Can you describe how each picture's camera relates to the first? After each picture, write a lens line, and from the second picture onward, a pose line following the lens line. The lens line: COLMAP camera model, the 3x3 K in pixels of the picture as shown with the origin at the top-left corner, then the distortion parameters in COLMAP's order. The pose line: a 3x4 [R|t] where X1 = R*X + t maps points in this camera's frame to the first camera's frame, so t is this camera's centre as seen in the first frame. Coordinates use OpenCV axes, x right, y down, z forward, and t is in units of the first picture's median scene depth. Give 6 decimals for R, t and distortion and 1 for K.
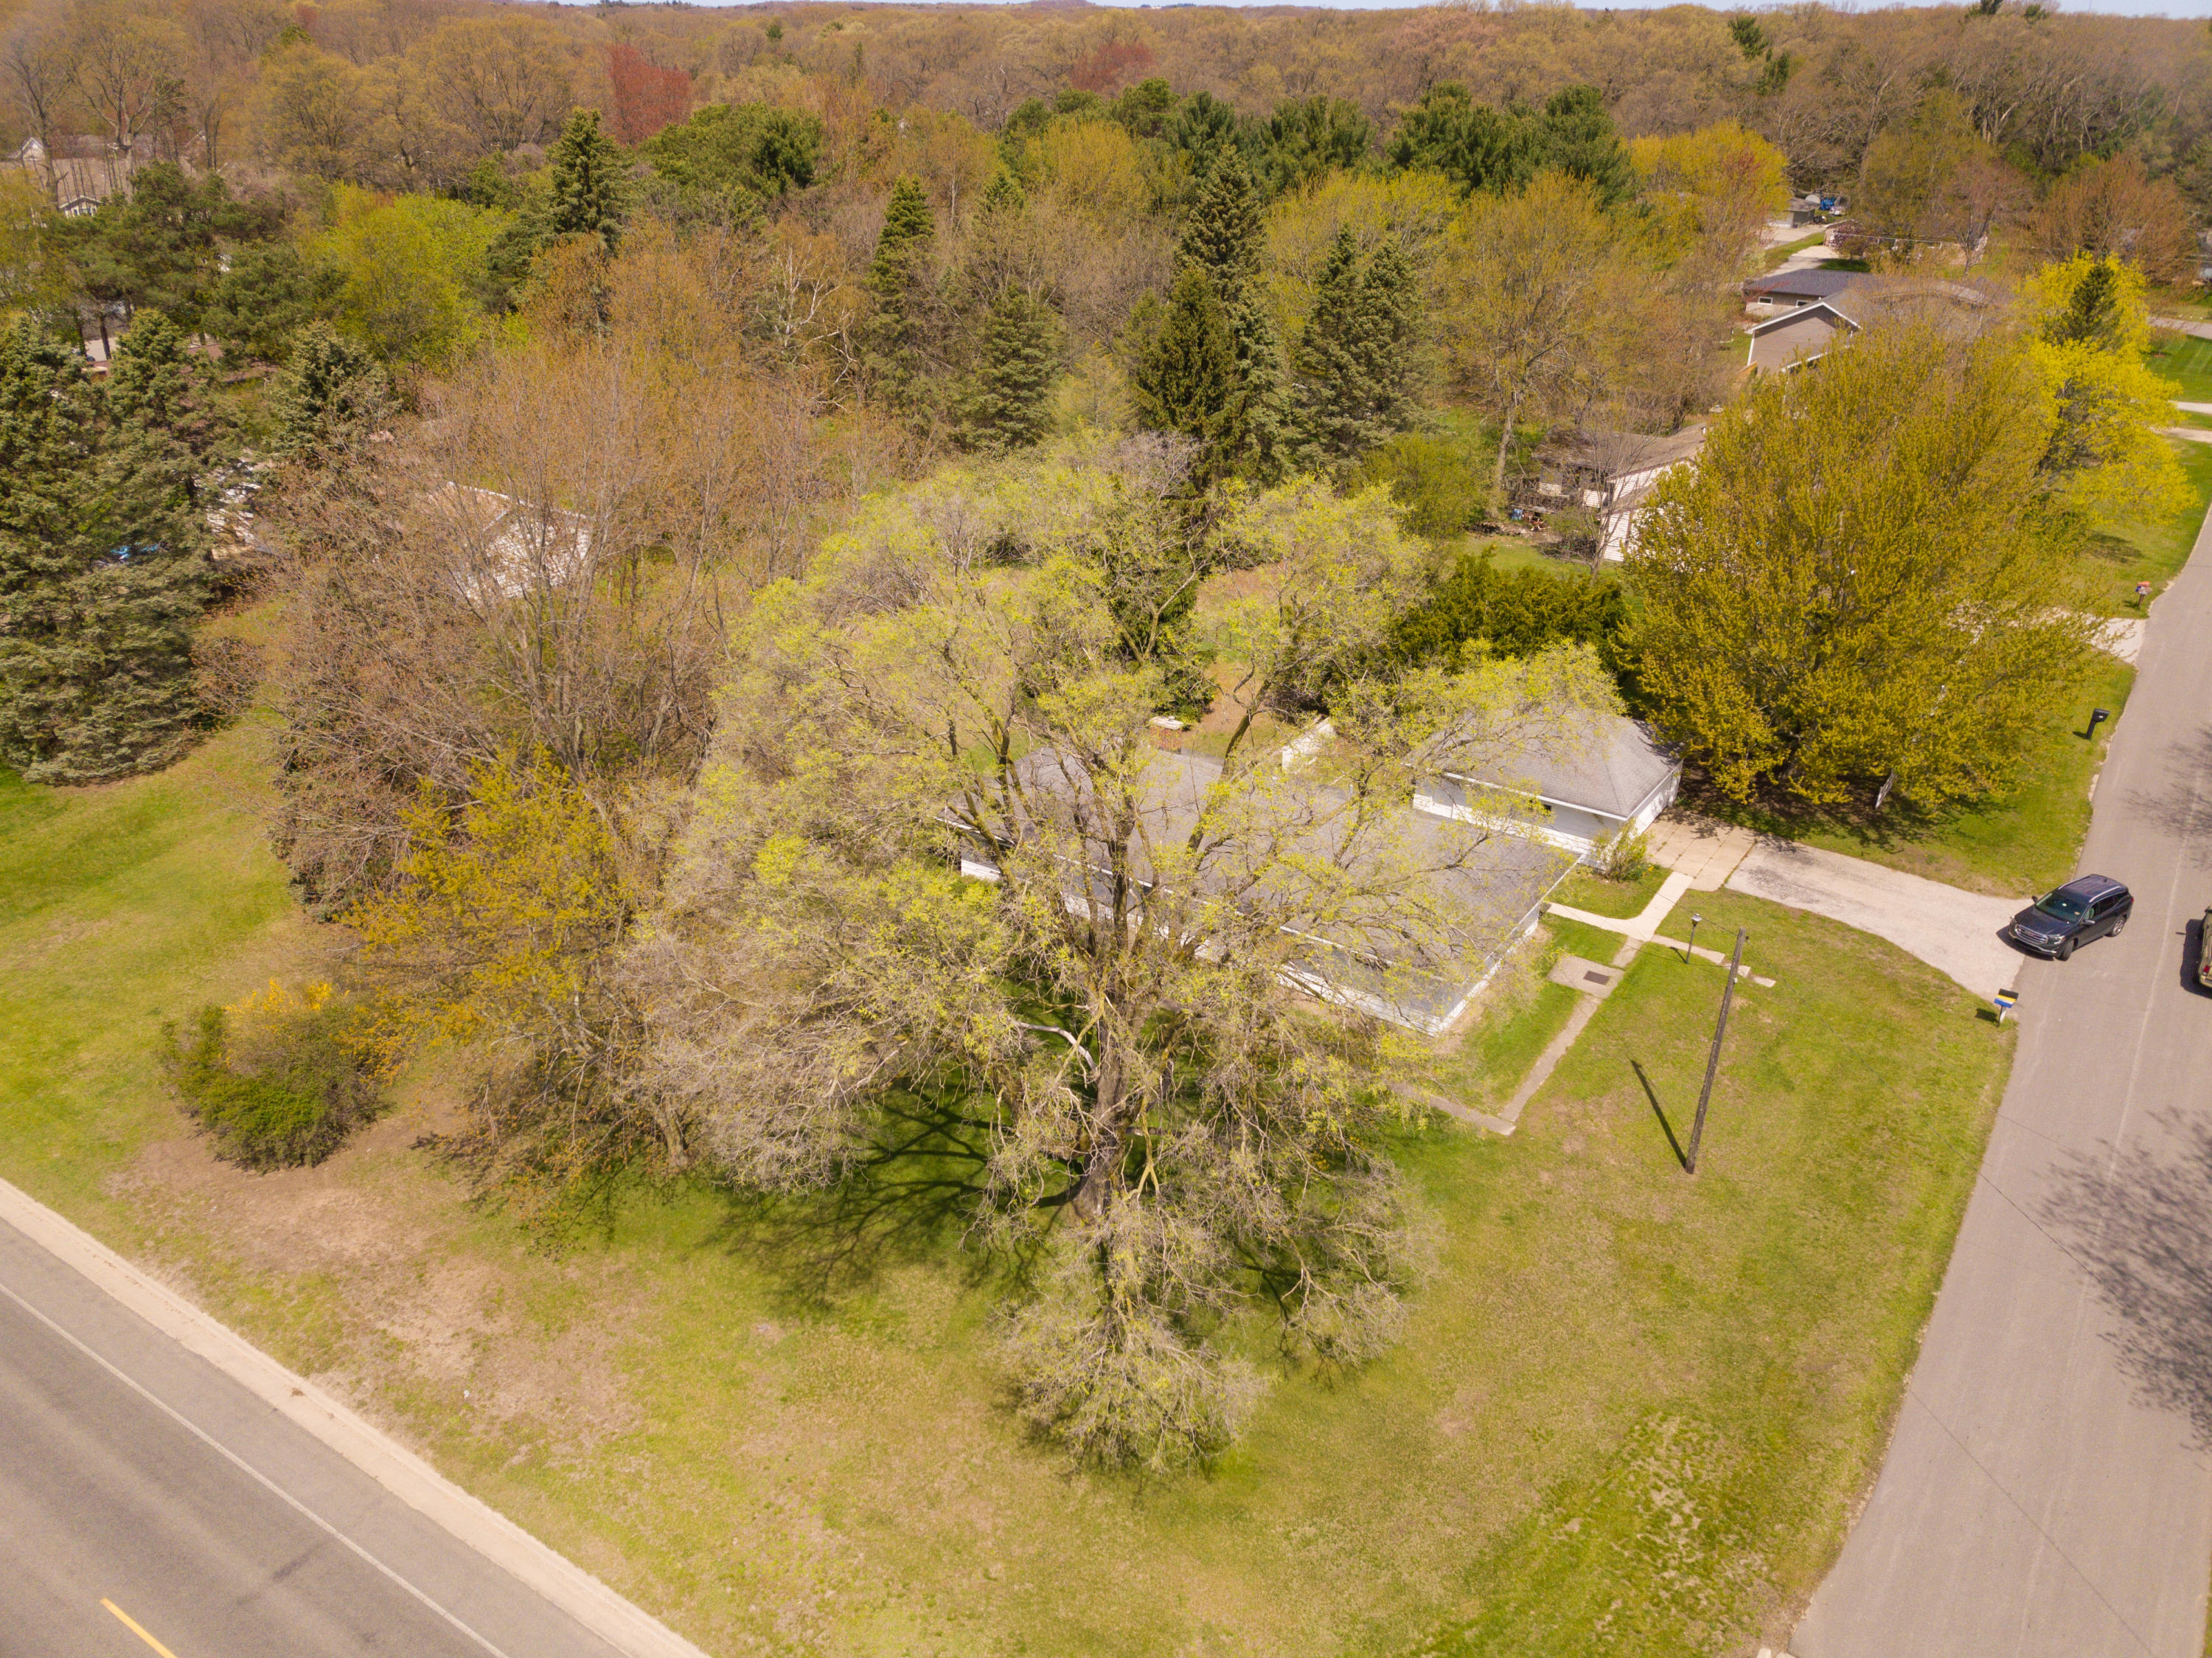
lens RADIAL K [[1686.2, 0, 1101.8], [0, 1686.2, 829.2], [0, 0, 1]] dist [0.010399, -0.000908]
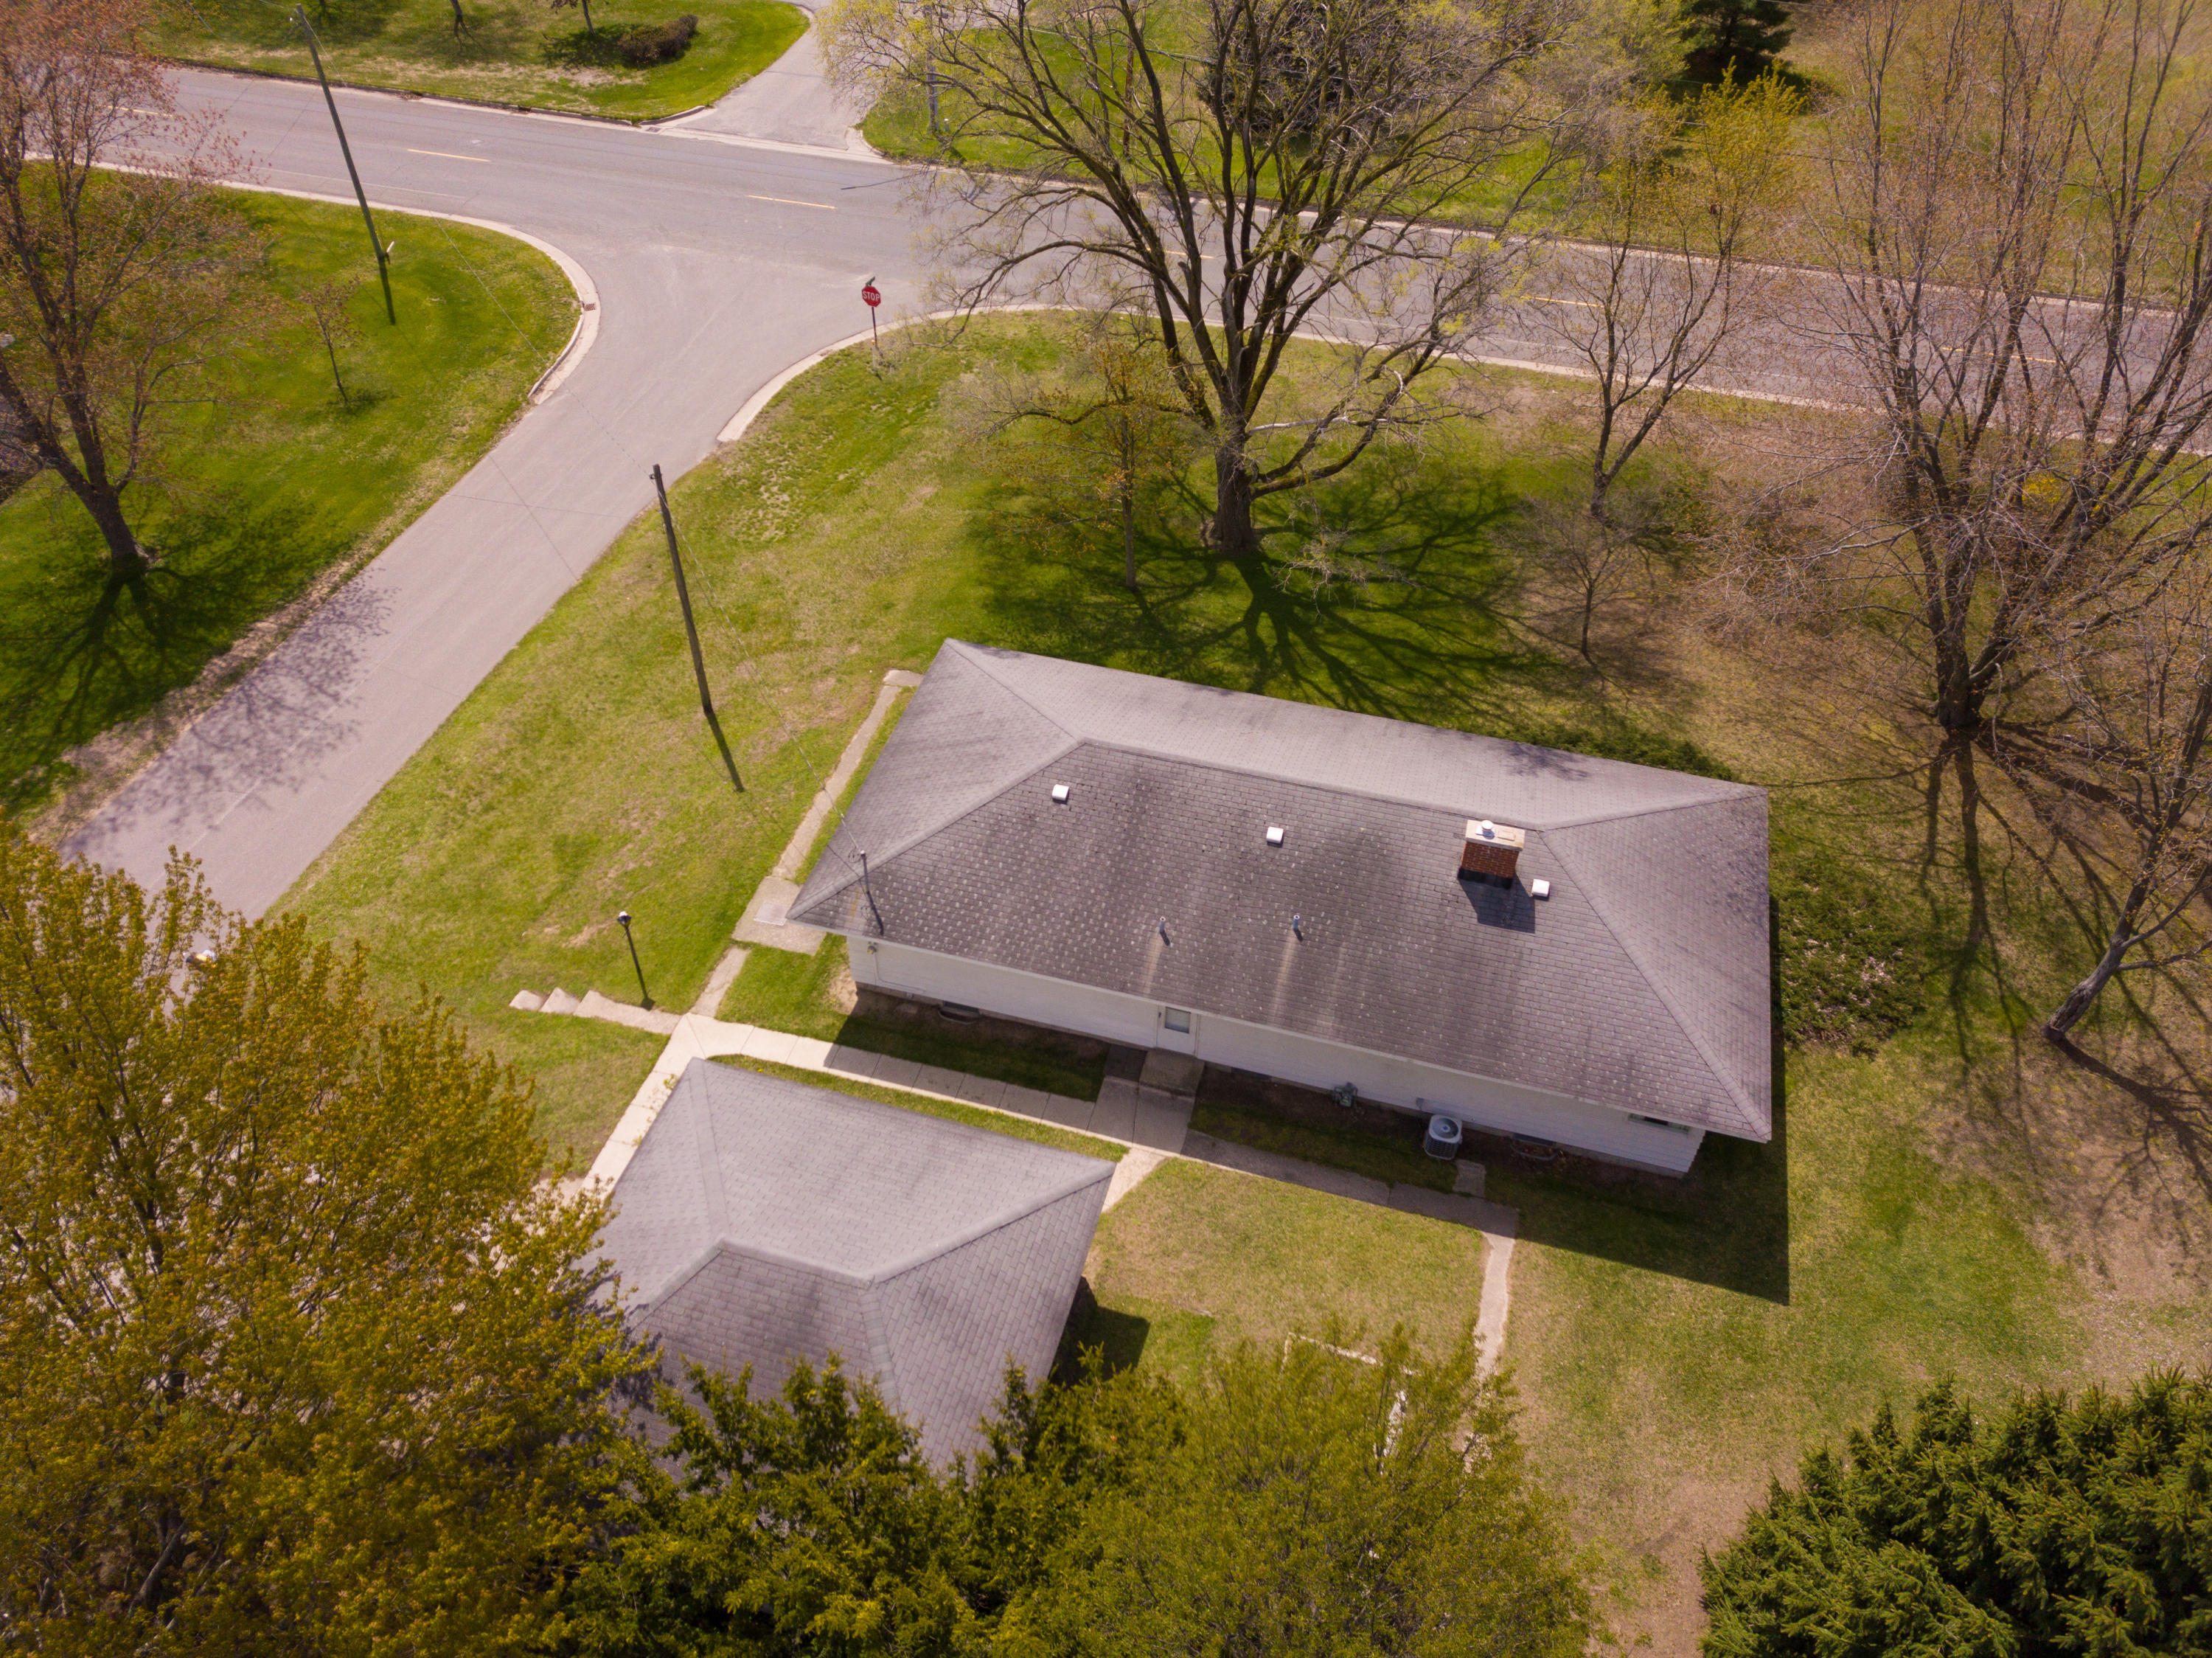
lens RADIAL K [[1664.7, 0, 1094.7], [0, 1664.7, 833.4], [0, 0, 1]] dist [0.025633, -0.005186]
pose [[-0.952041, 0.191493, -0.238638, 0.302417], [-0.159350, 0.355501, 0.920992, -0.564317], [0.261199, 0.914849, -0.307937, 1.137892]]
